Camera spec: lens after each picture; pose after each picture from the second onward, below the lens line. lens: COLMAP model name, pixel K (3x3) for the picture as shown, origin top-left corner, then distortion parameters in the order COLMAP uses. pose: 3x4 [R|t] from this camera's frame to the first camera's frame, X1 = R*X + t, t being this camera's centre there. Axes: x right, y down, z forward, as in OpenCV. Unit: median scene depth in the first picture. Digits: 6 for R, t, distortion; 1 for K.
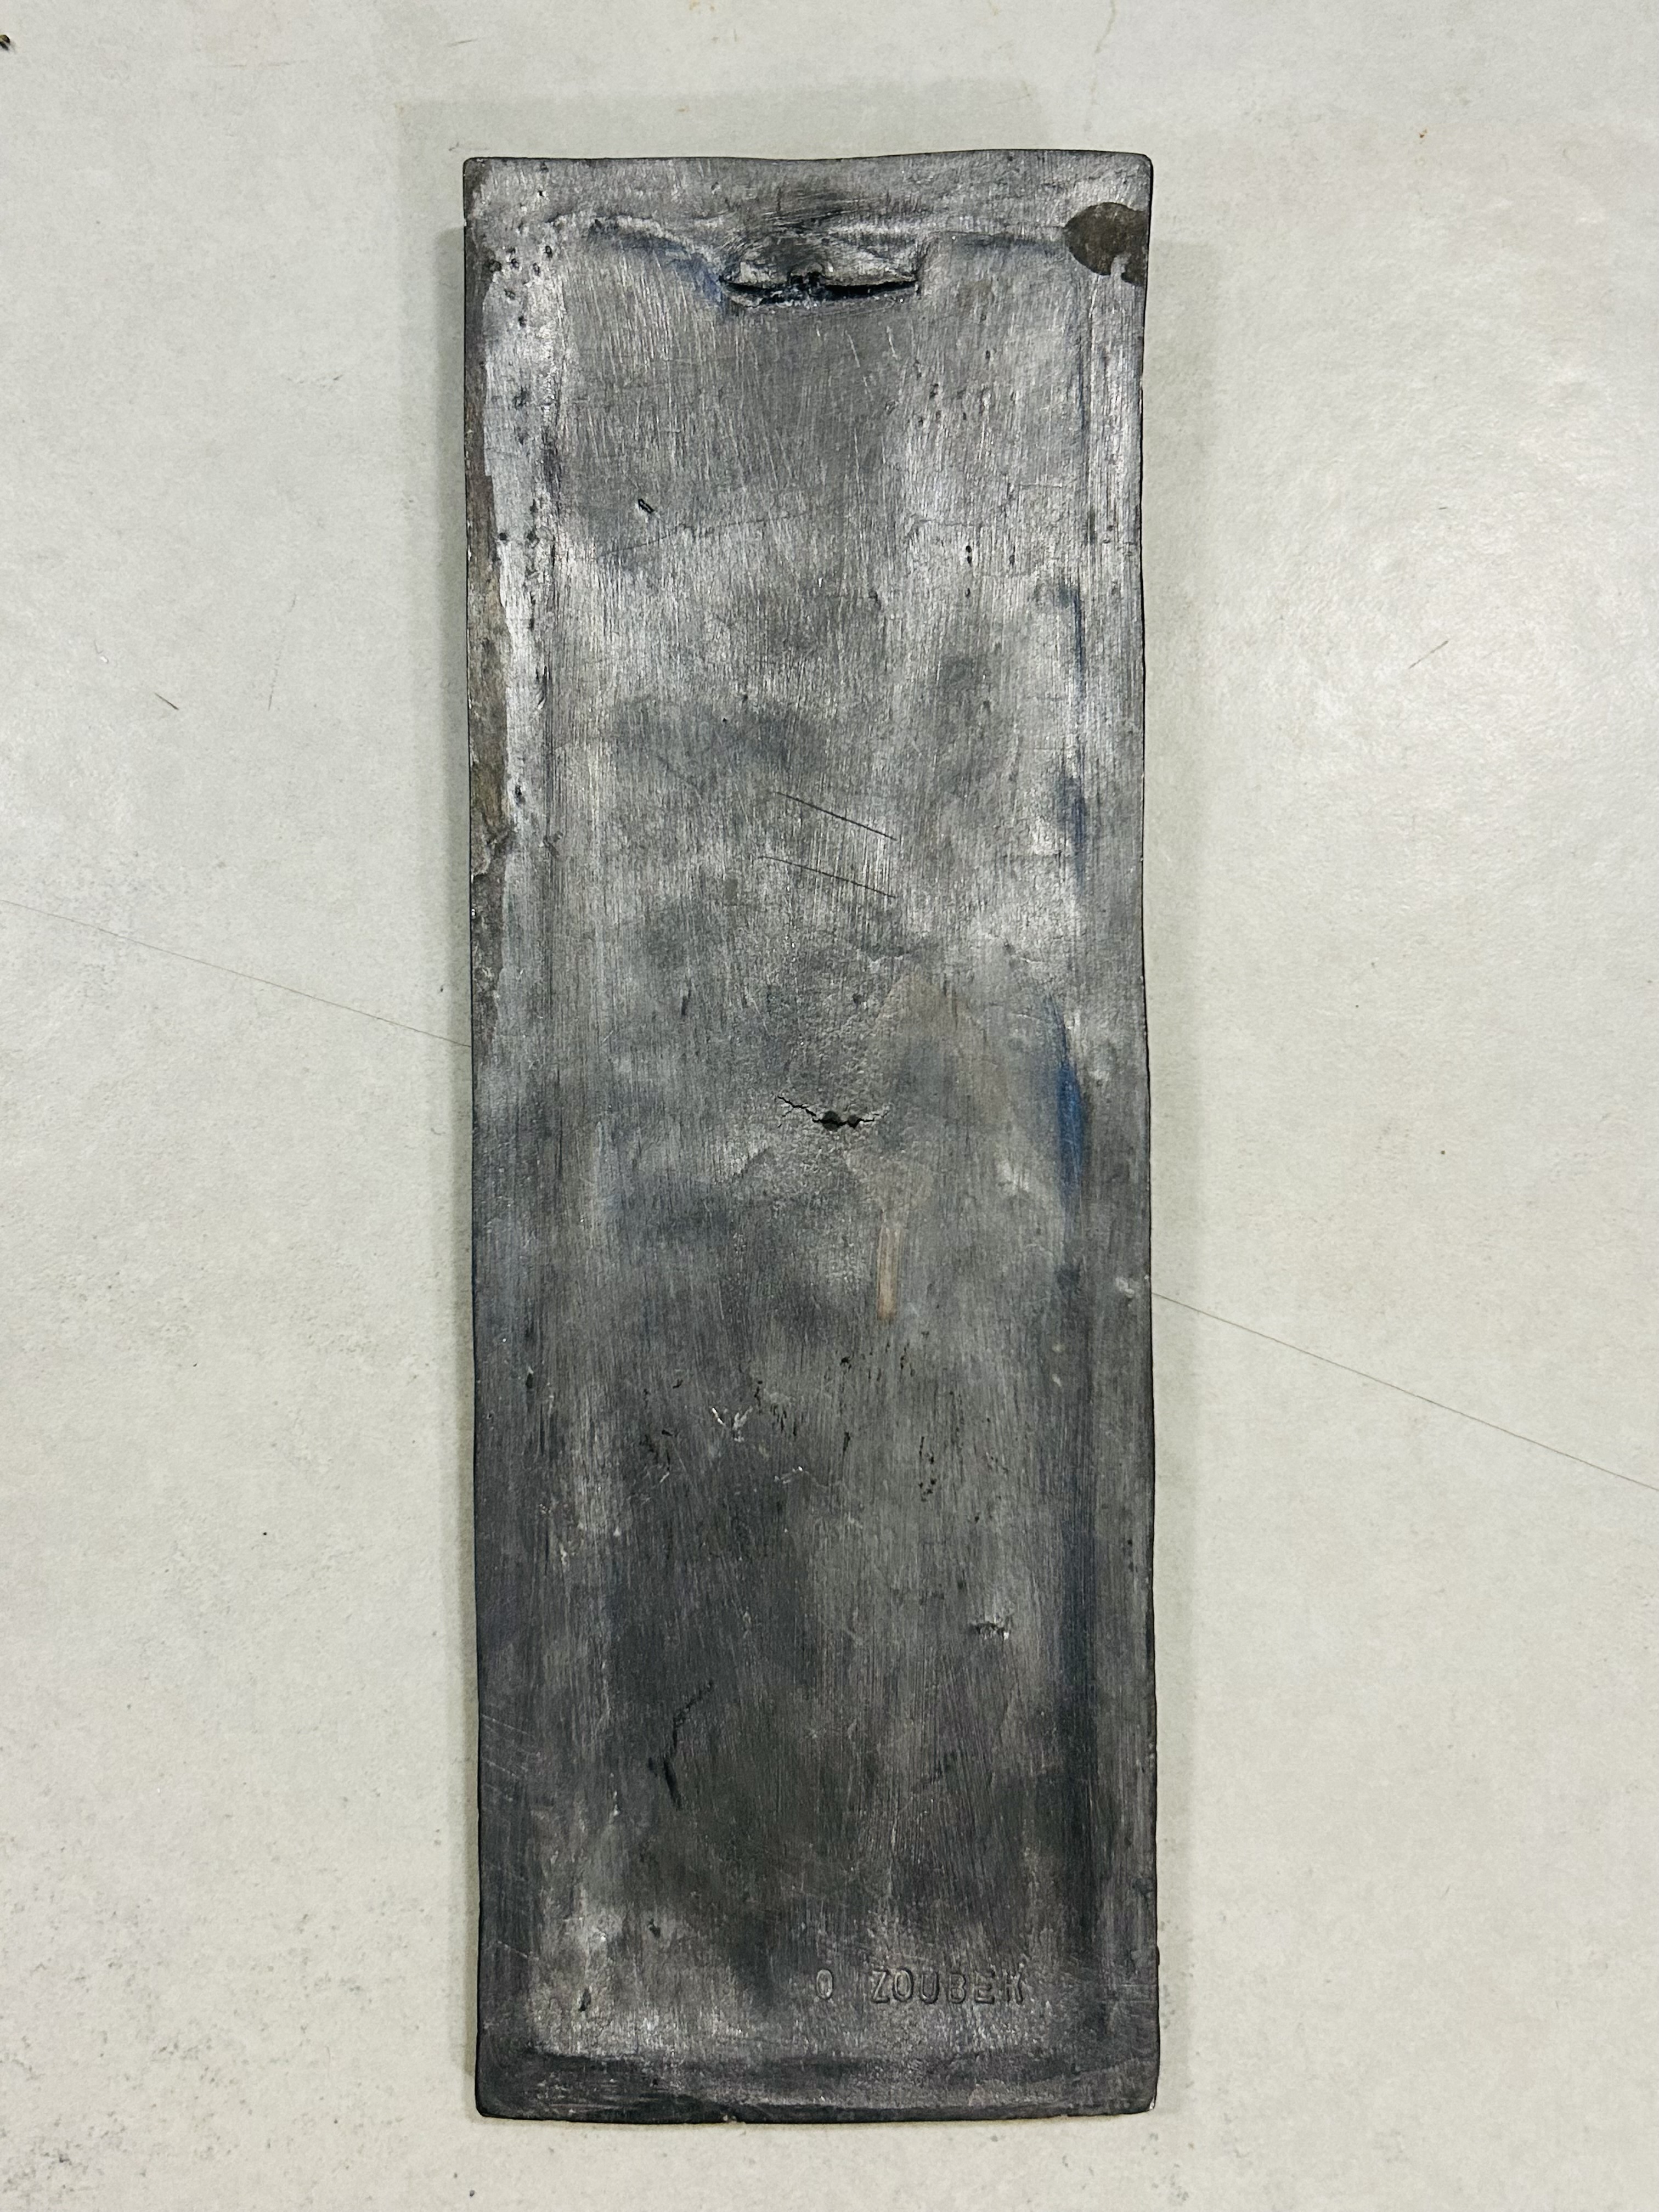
lens RADIAL K [[2231.9, 0, 838.6], [0, 2231.9, 1102.4], [0, 0, 1]] dist [0.108126, -0.329271]
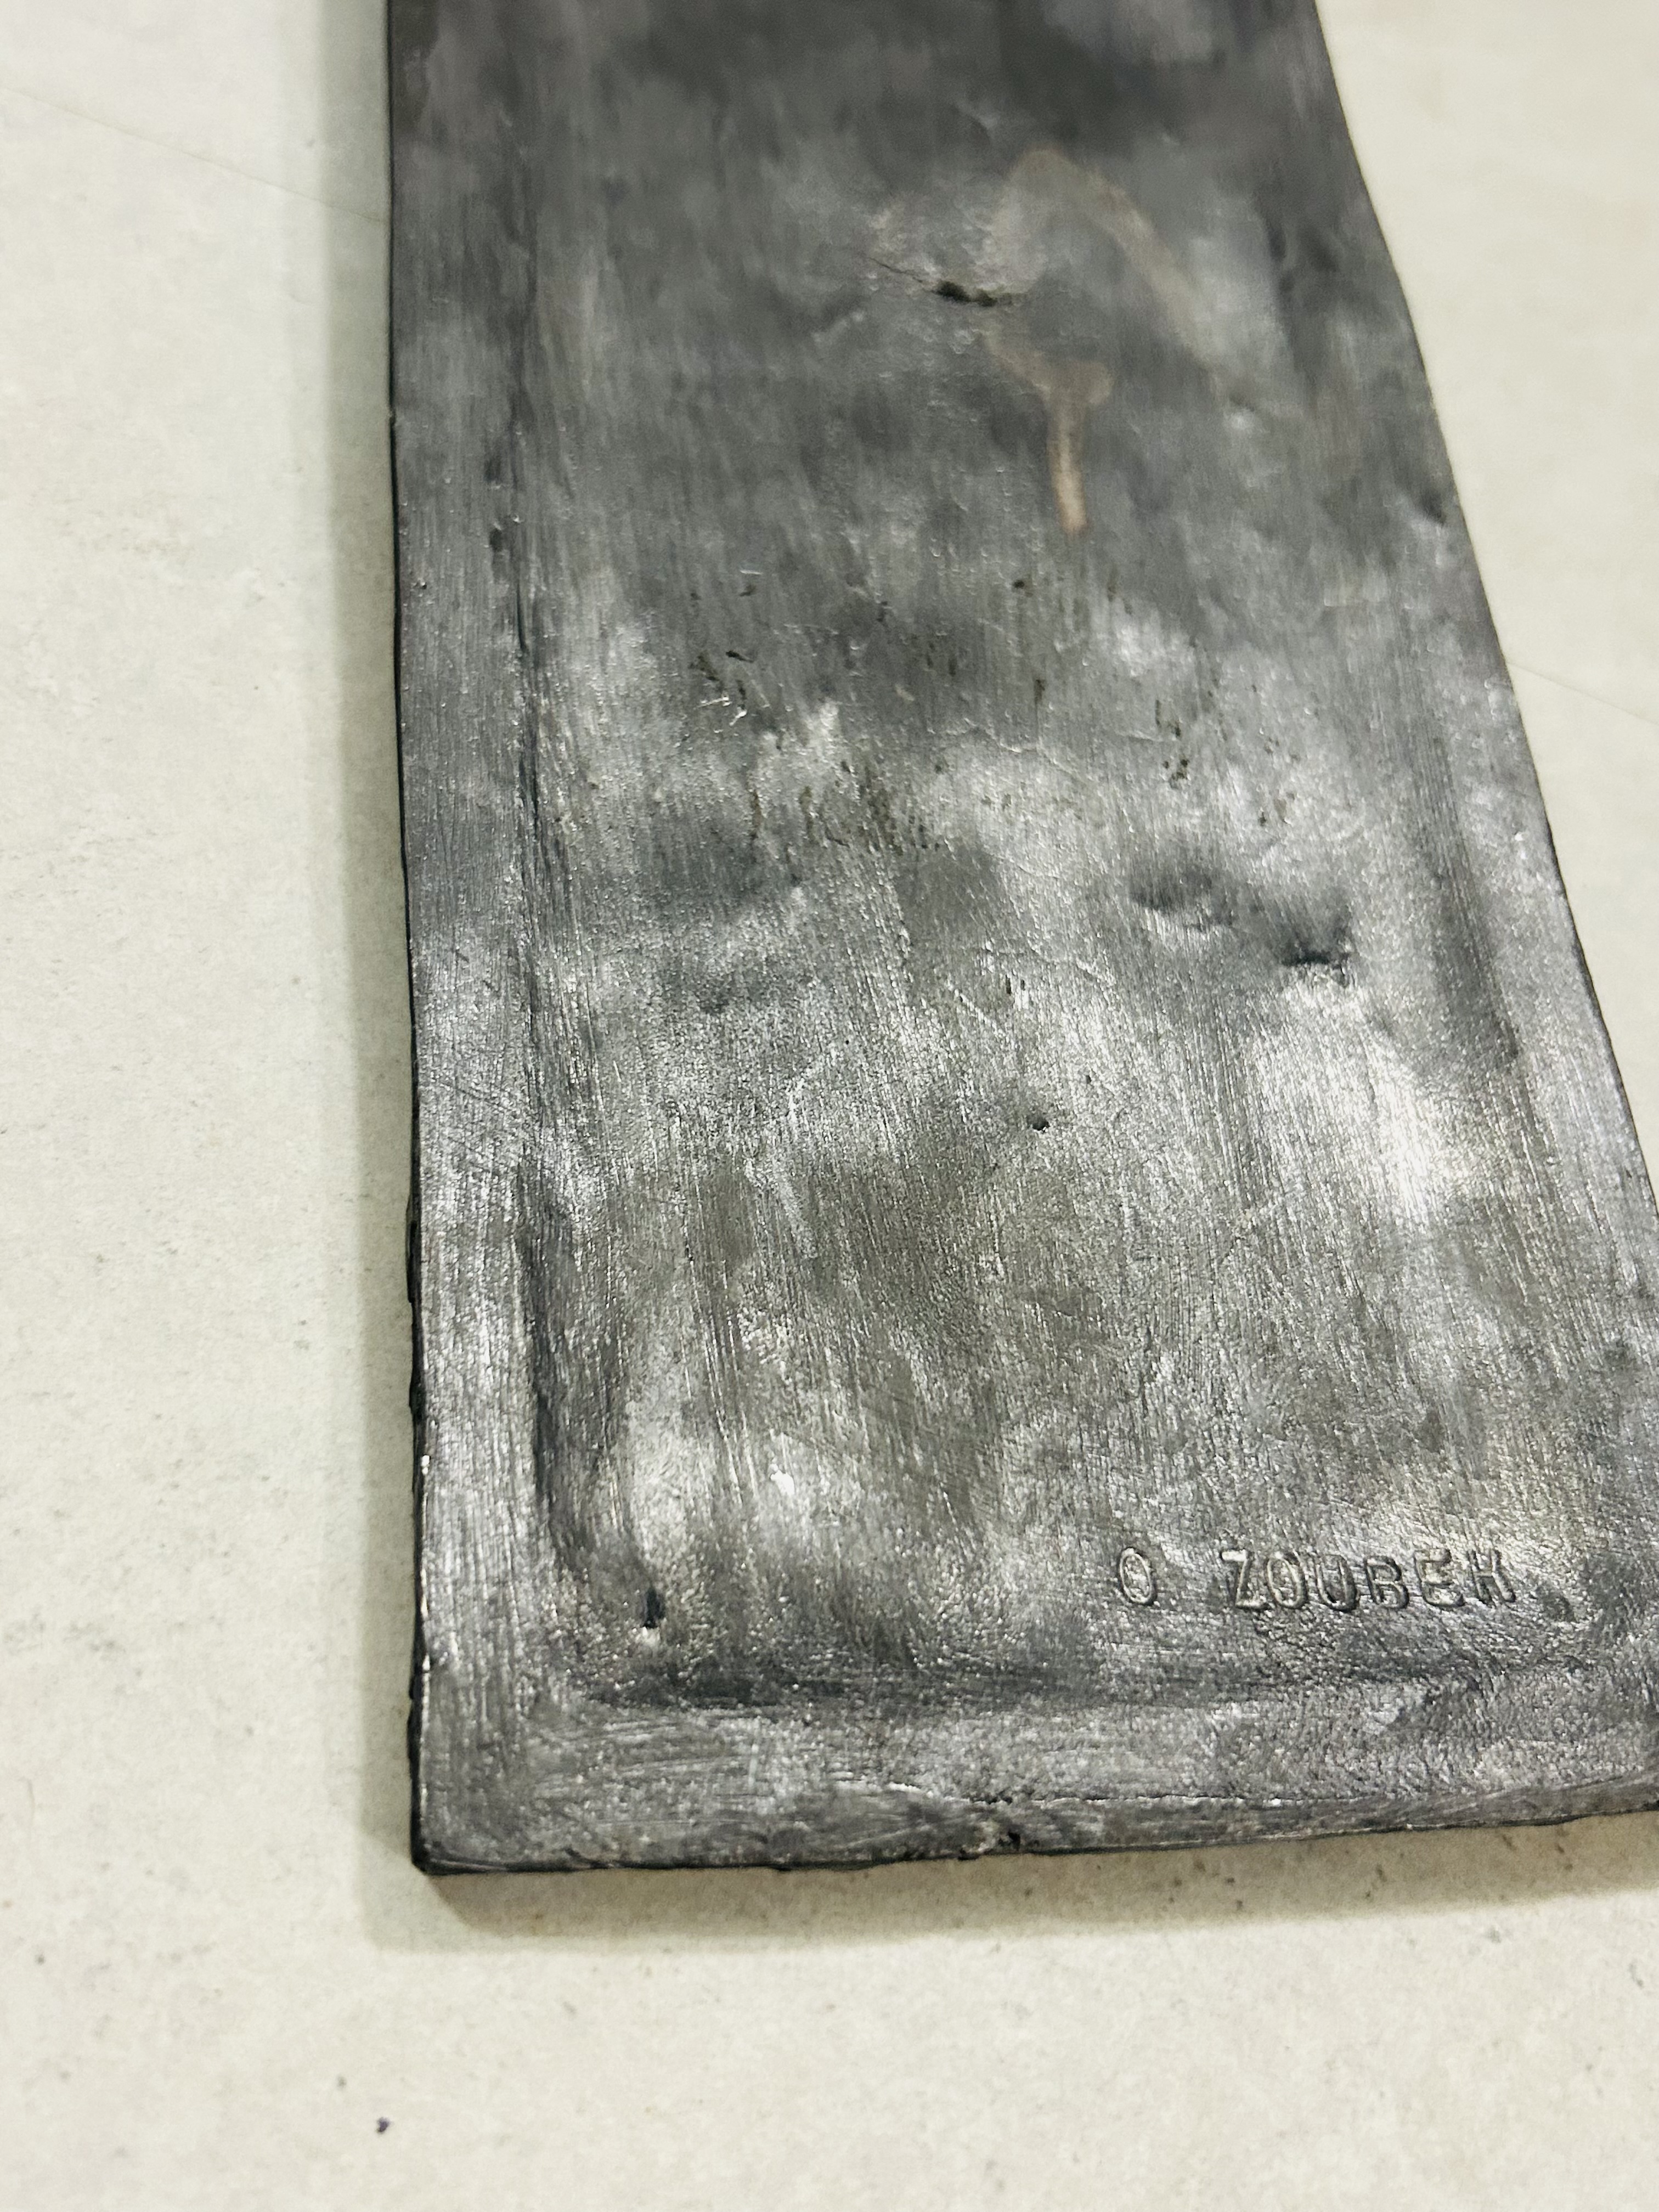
lens RADIAL K [[2296.4, 0, 829.5], [0, 2296.4, 1106.0], [0, 0, 1]] dist [0.121892, -0.458778]
pose [[0.967339, 0.037762, 0.250659, -0.191754], [0.076811, 0.898685, -0.431816, 0.494320], [-0.241570, 0.436966, 0.866432, 0.526201]]
